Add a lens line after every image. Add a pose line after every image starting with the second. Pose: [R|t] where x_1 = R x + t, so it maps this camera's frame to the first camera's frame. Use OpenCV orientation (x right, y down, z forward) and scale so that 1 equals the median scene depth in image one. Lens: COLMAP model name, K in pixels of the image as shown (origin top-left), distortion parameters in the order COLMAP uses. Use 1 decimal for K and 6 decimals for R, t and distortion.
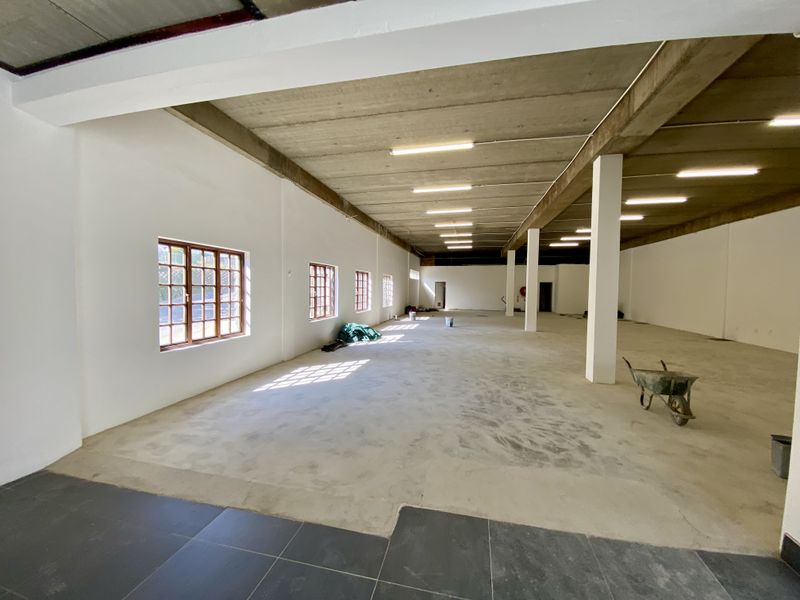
lens RADIAL K [[323.4, 0, 397.9], [0, 323.4, 300.2], [0, 0, 1]] dist [0.013181, -0.016739]
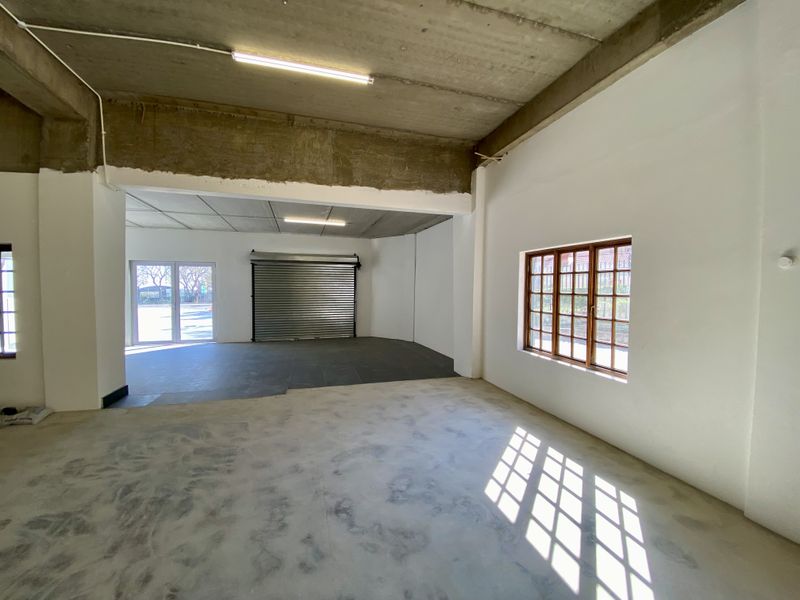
lens RADIAL K [[323.4, 0, 398.7], [0, 323.4, 296.4], [0, 0, 1]] dist [0.013181, -0.016739]
pose [[-0.872945, -0.000114, -0.487819, 0.212603], [-0.034163, 0.997559, 0.060902, -0.082412], [0.486622, 0.069829, -0.870818, 1.671482]]
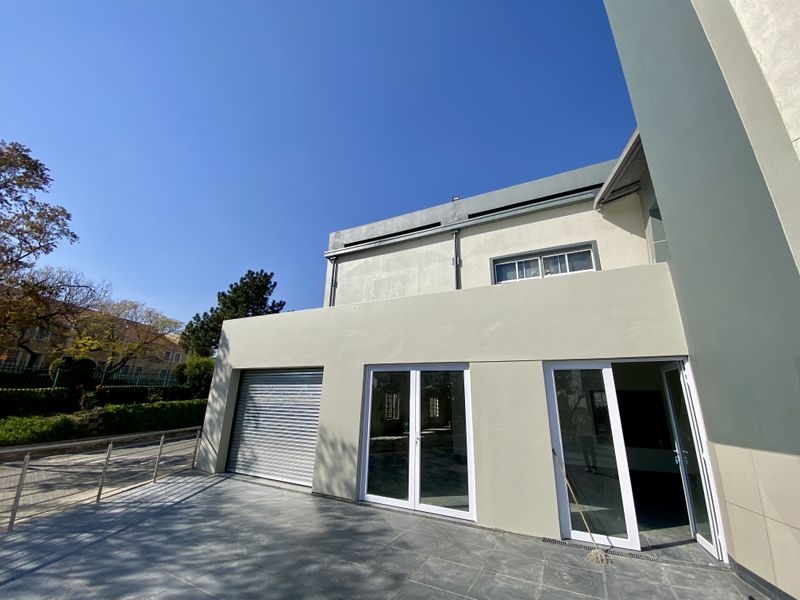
lens RADIAL K [[323.4, 0, 399.1], [0, 323.4, 301.1], [0, 0, 1]] dist [0.013181, -0.016739]
pose [[0.971838, -0.055913, -0.228923, 0.406519], [-0.024834, 0.941734, -0.335441, 0.049394], [0.234340, 0.331679, 0.913824, -1.376276]]
